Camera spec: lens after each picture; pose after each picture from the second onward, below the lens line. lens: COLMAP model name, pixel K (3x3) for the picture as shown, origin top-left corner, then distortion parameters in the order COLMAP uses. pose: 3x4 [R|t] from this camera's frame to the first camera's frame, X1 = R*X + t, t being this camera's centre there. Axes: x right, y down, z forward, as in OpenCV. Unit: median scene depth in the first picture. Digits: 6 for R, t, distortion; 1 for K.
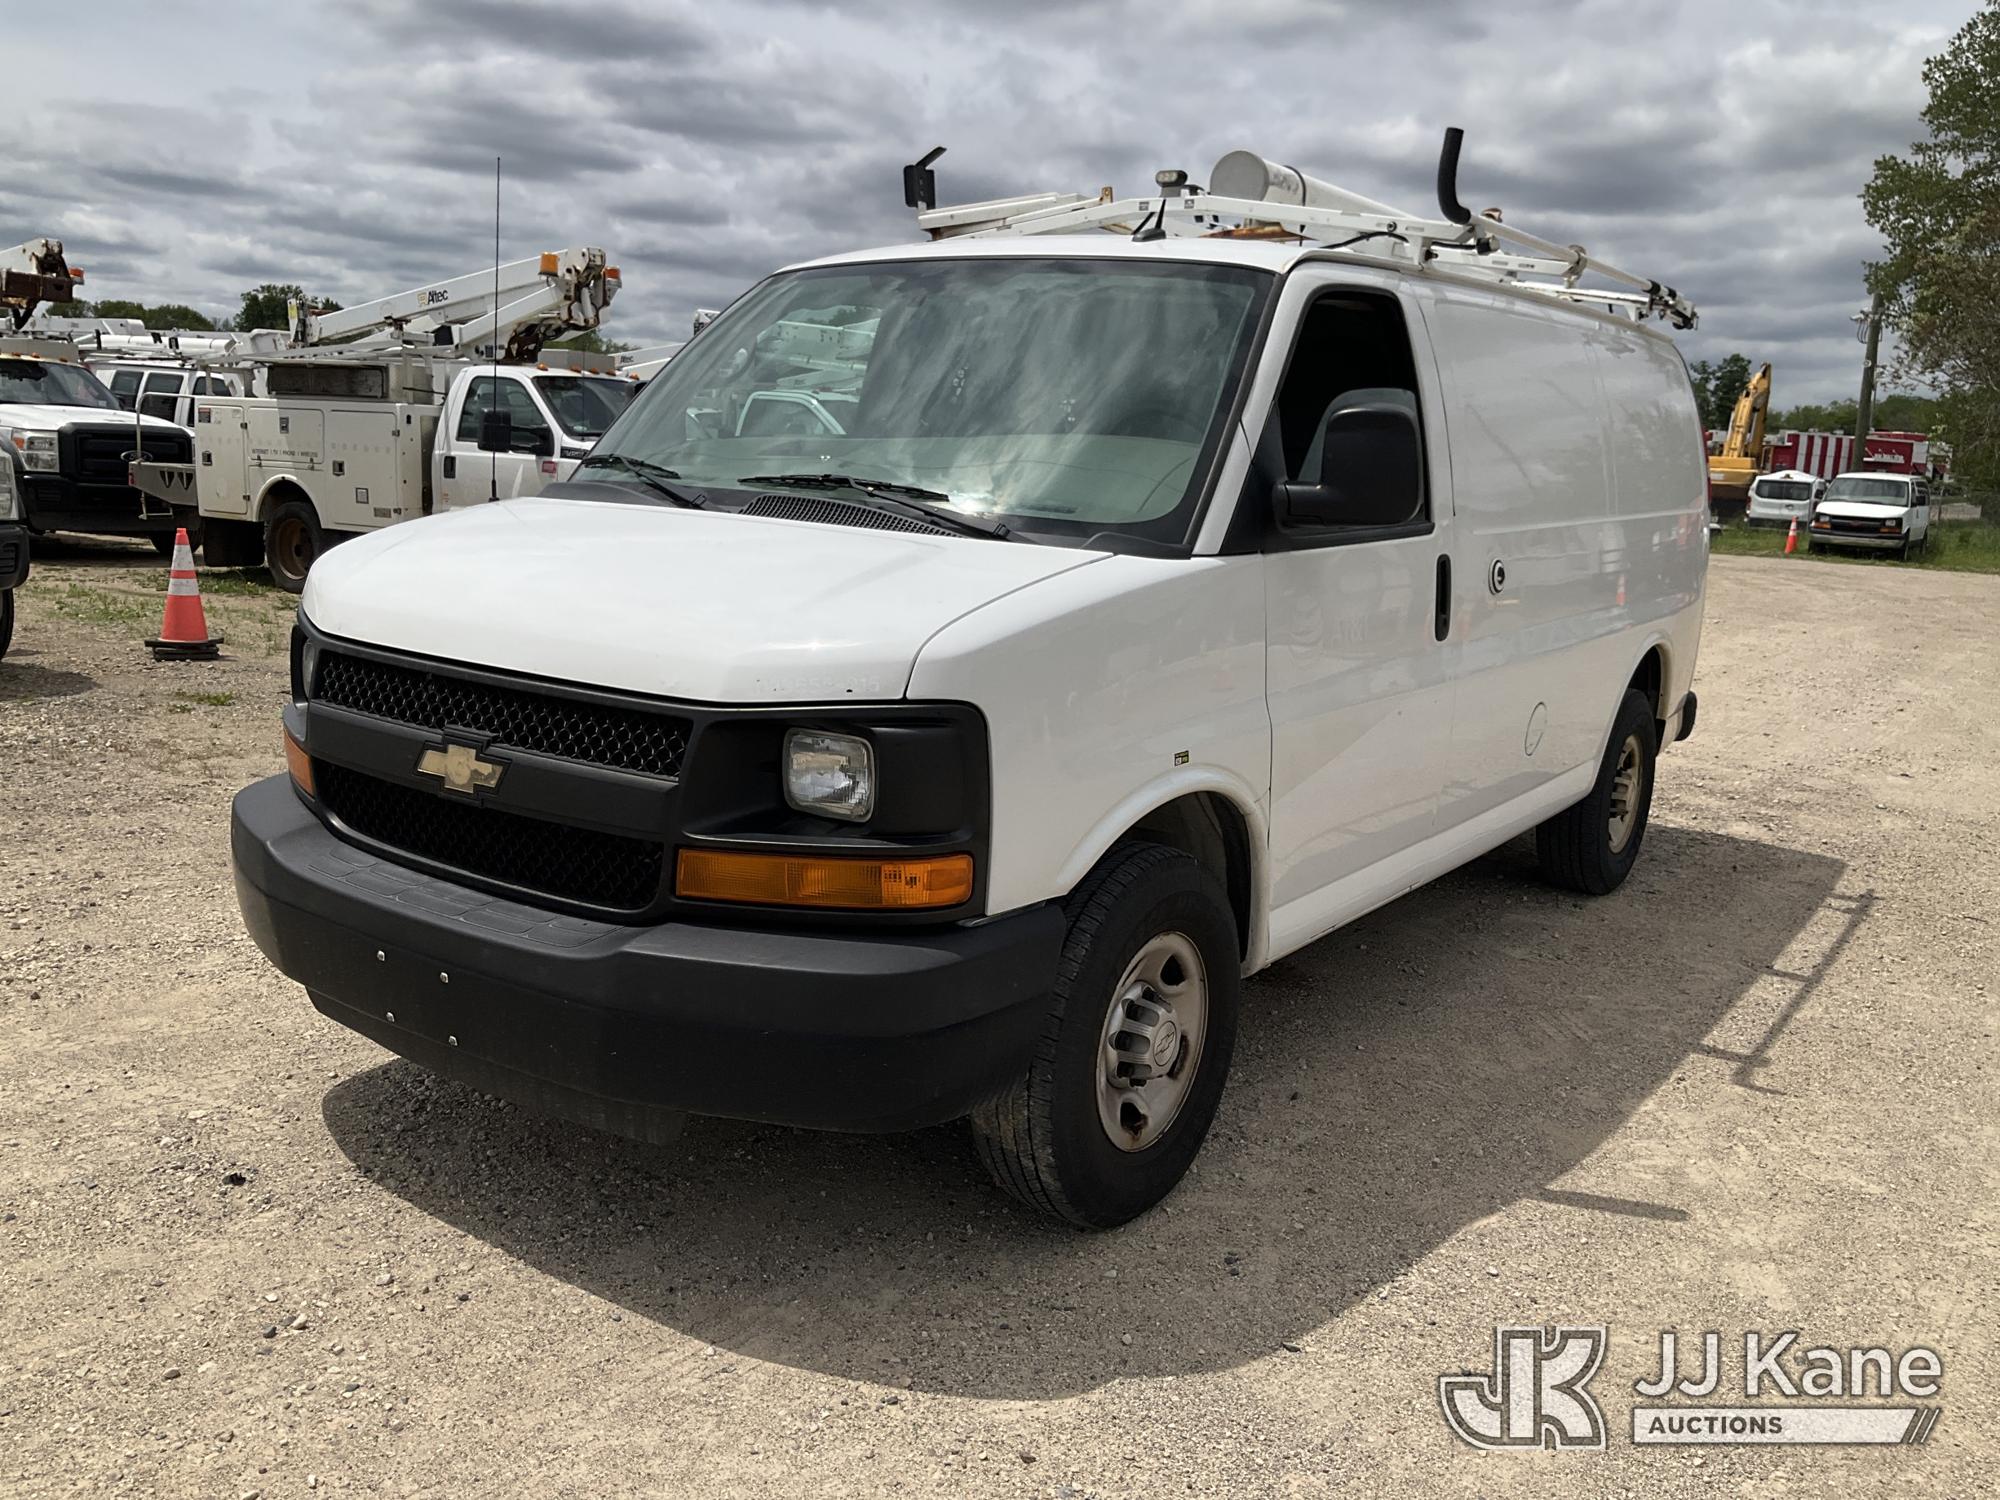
lens RADIAL K [[1687.0, 0, 1000.0], [0, 1687.0, 750.0], [0, 0, 1]] dist [0.026466, 0.004849]
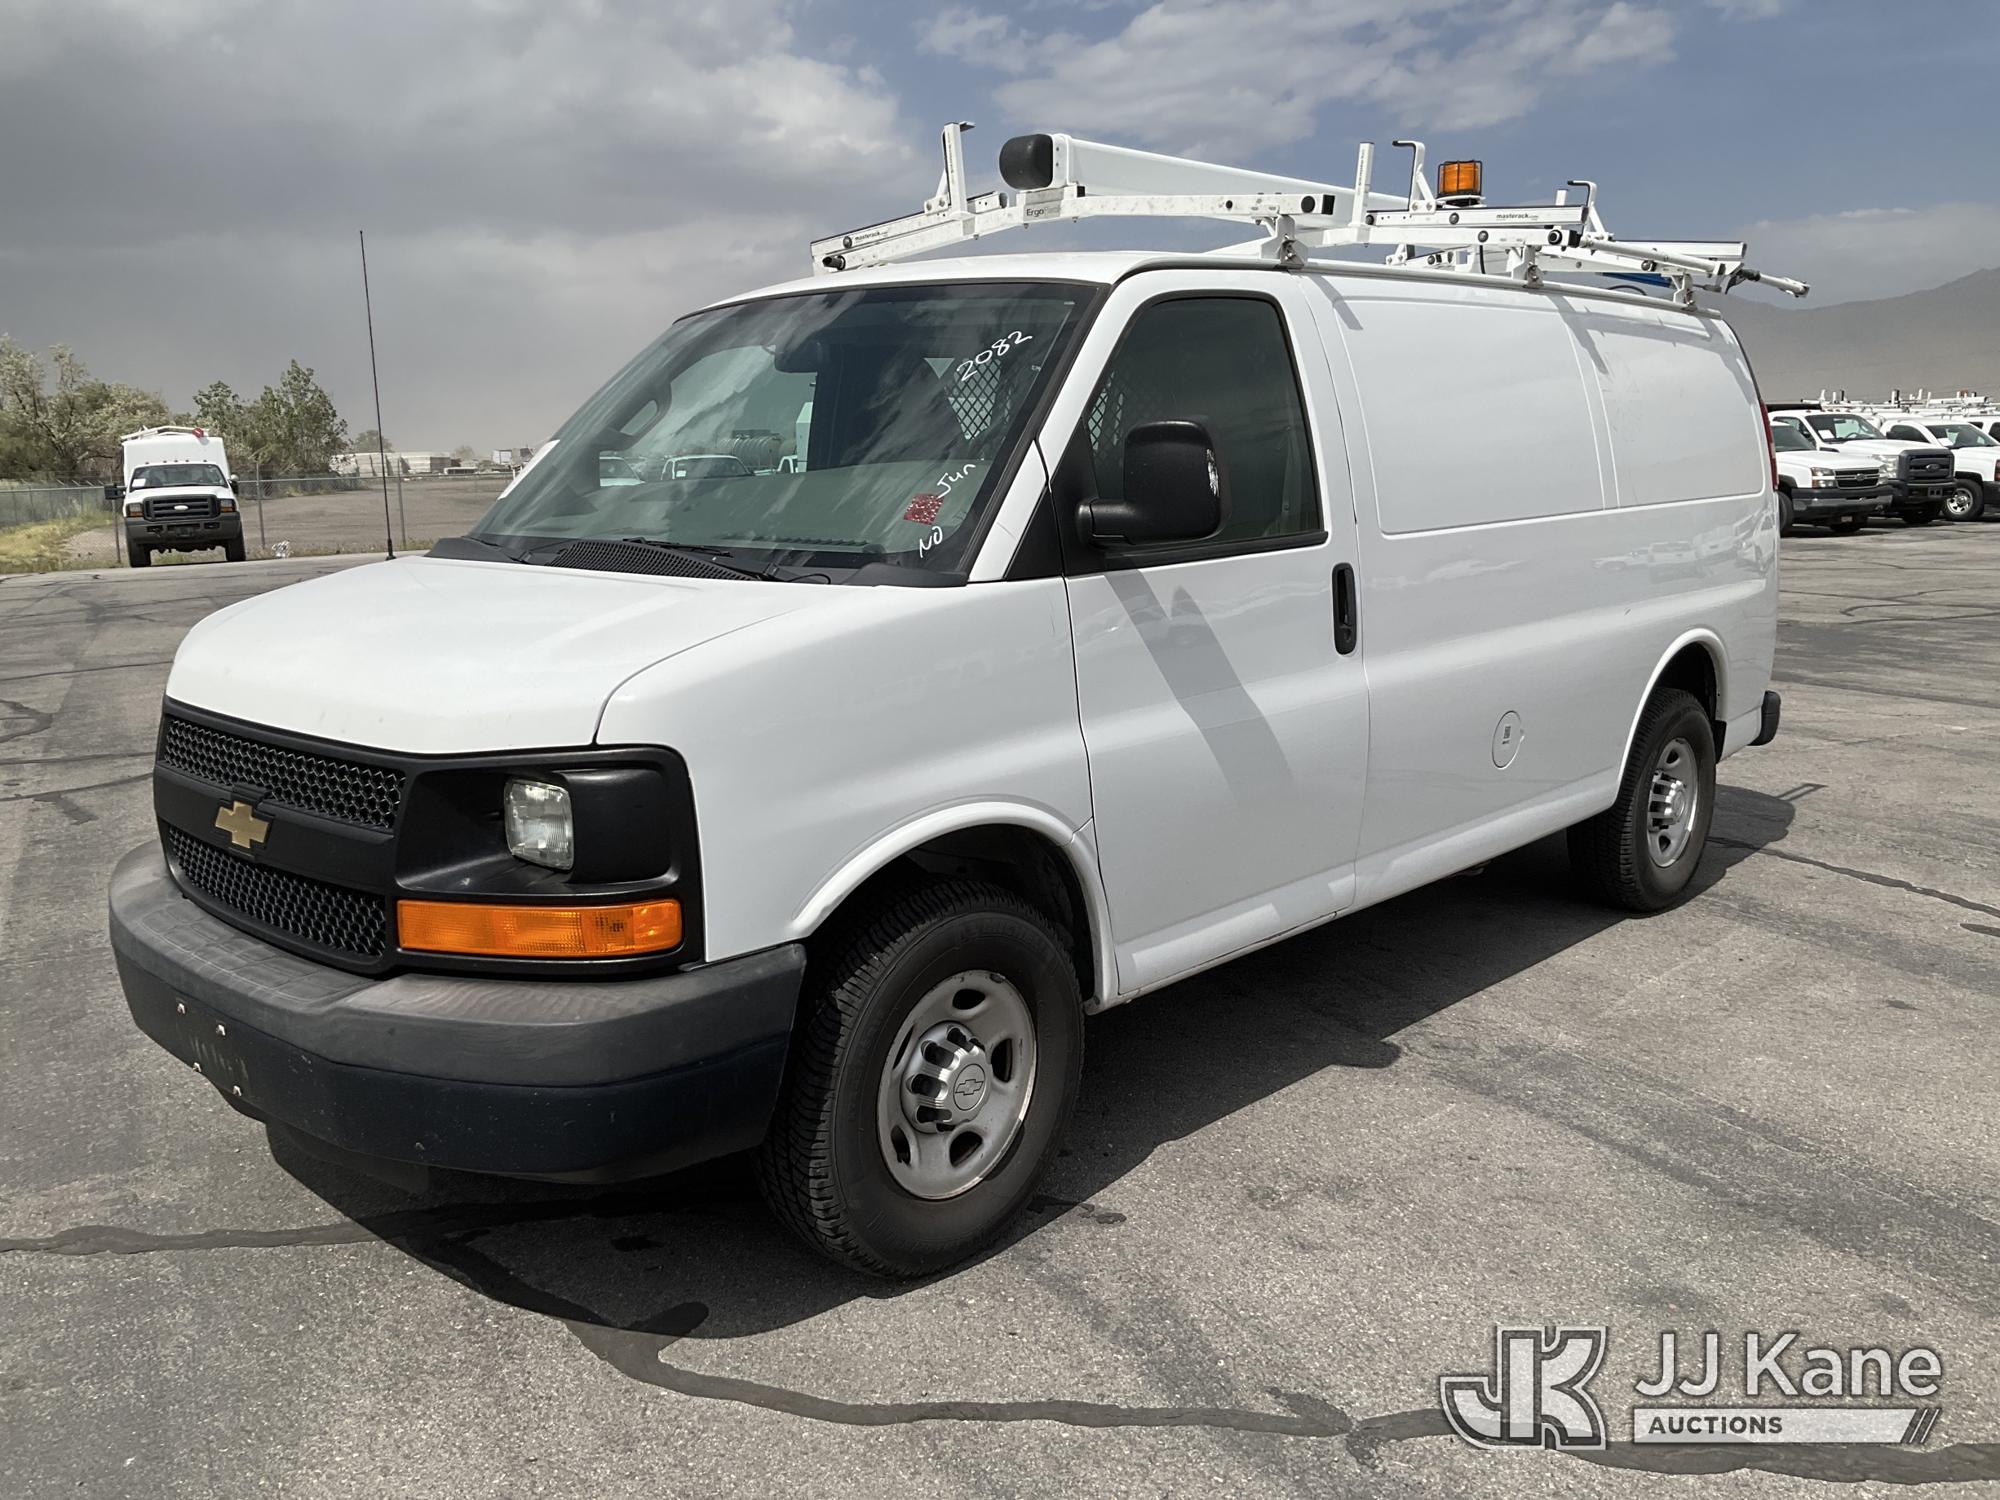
lens RADIAL K [[1687.0, 0, 1000.0], [0, 1687.0, 750.0], [0, 0, 1]] dist [0.026466, 0.004849]
pose [[0.988770, -0.033942, -0.145541, 0.266040], [0.032176, 0.999377, -0.014471, -0.004278], [0.145941, 0.009626, 0.989246, 0.042095]]
